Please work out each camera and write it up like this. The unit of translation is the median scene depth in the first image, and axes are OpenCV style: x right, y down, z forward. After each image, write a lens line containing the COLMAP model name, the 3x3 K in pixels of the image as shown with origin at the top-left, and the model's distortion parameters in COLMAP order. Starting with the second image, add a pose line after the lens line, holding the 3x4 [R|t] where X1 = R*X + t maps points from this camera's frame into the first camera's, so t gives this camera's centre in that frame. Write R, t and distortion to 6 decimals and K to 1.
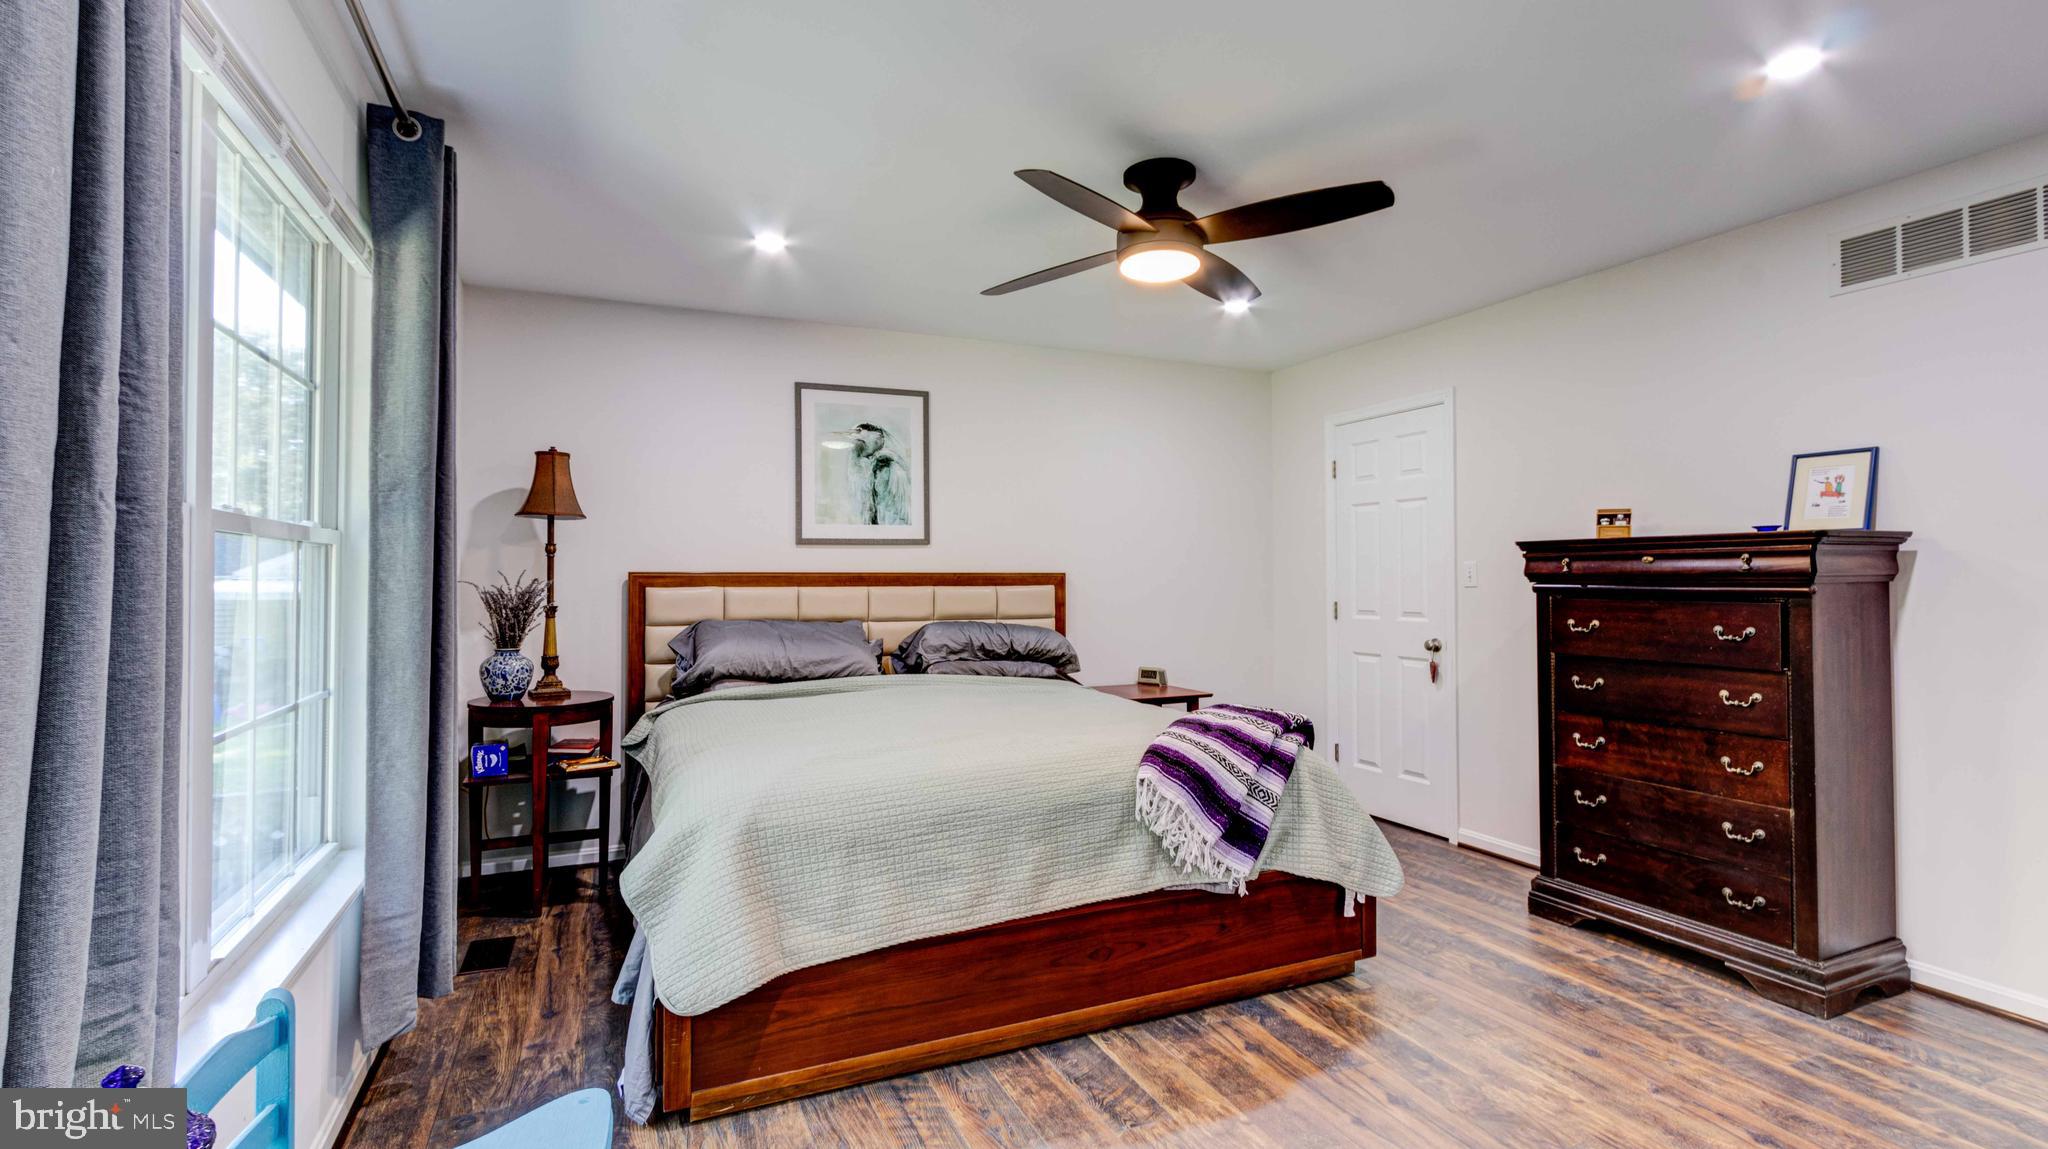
lens RADIAL K [[938.2, 0, 1010.0], [0, 938.2, 560.6], [0, 0, 1]] dist [0.004697, 0.000261]
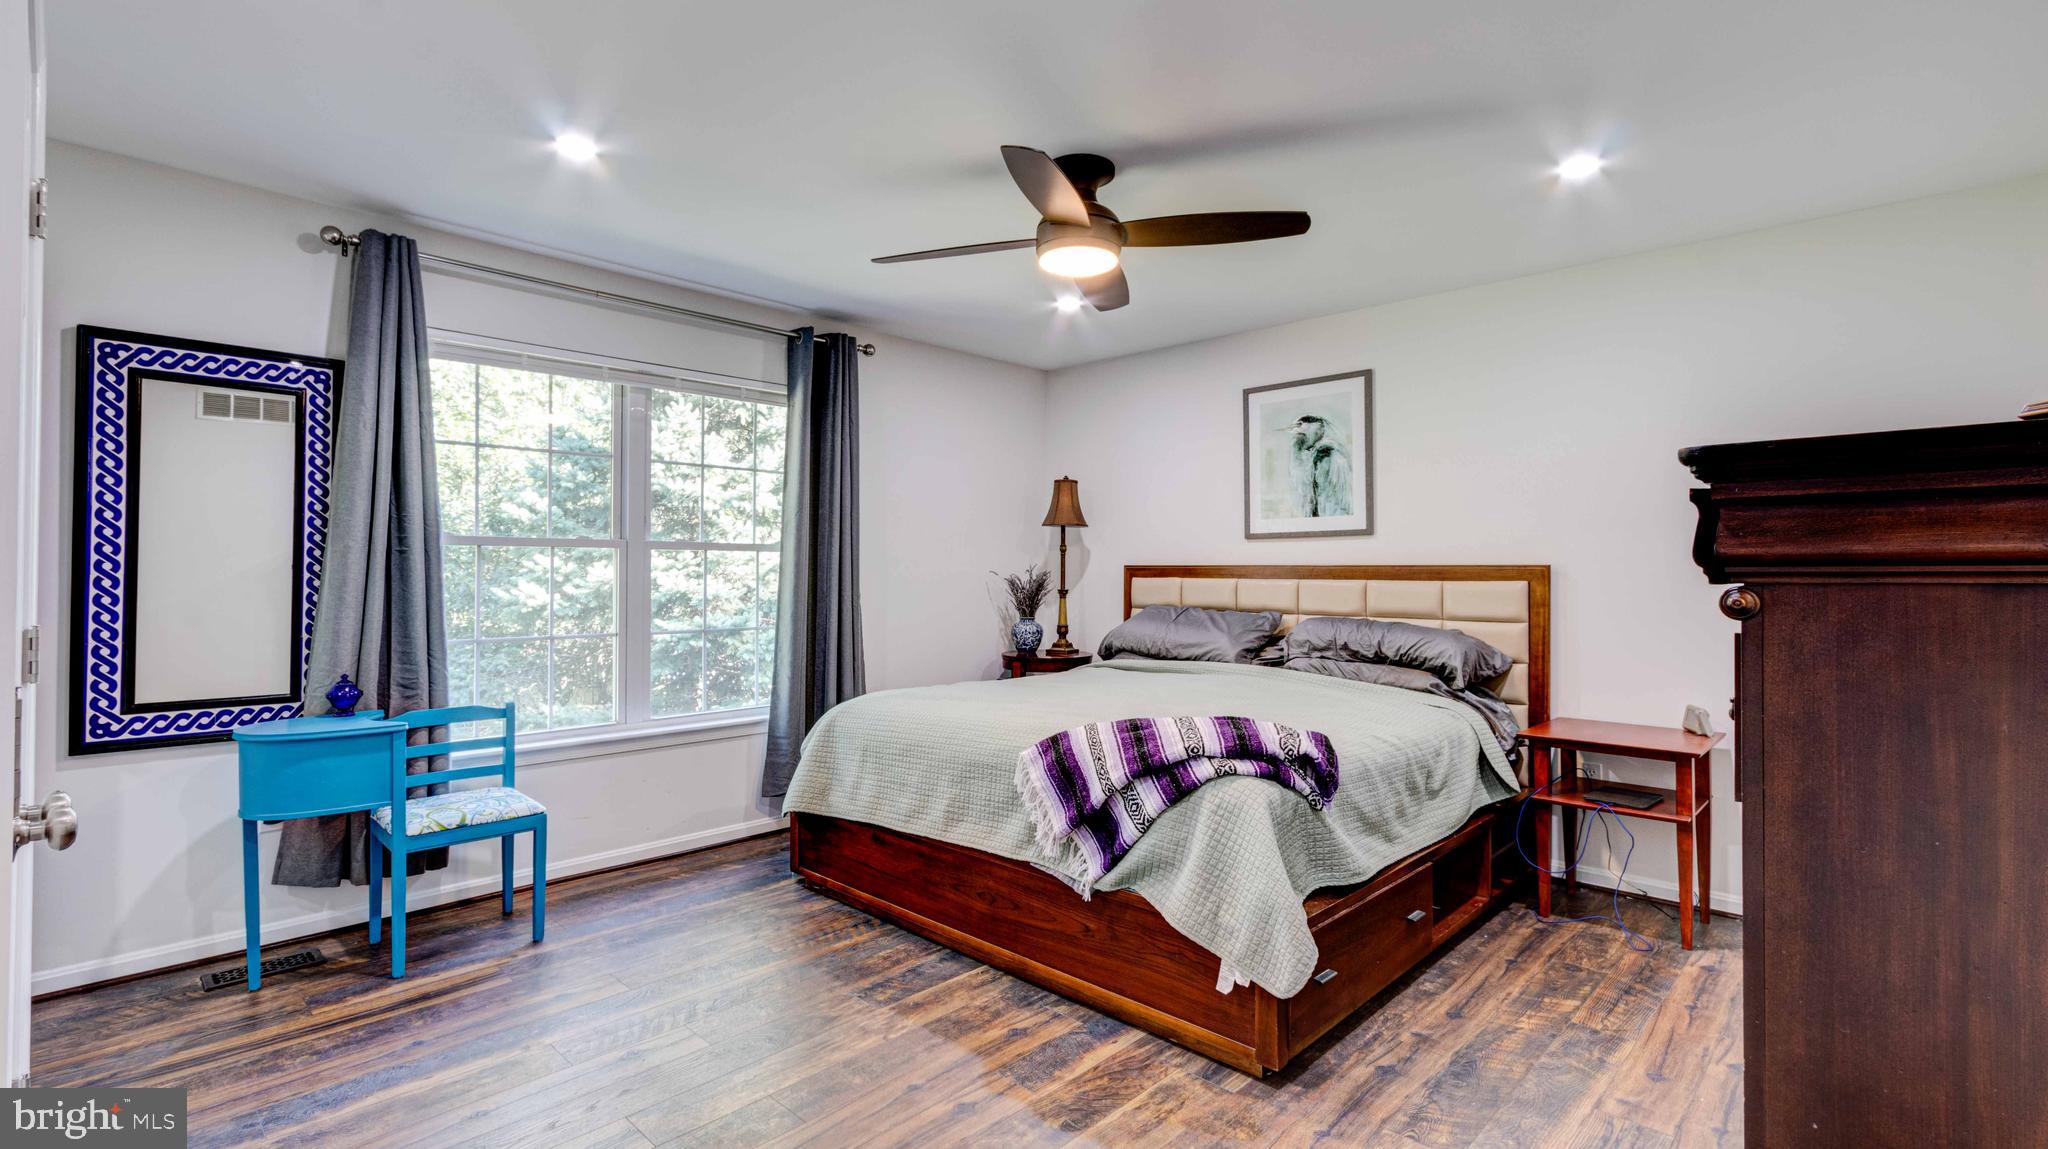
lens RADIAL K [[938.2, 0, 1010.0], [0, 938.2, 560.6], [0, 0, 1]] dist [0.004697, 0.000261]
pose [[0.370767, -0.005579, -0.928709, 0.781201], [0.012944, 0.999916, -0.000839, 0.005220], [0.928636, -0.011710, 0.370808, 0.402152]]
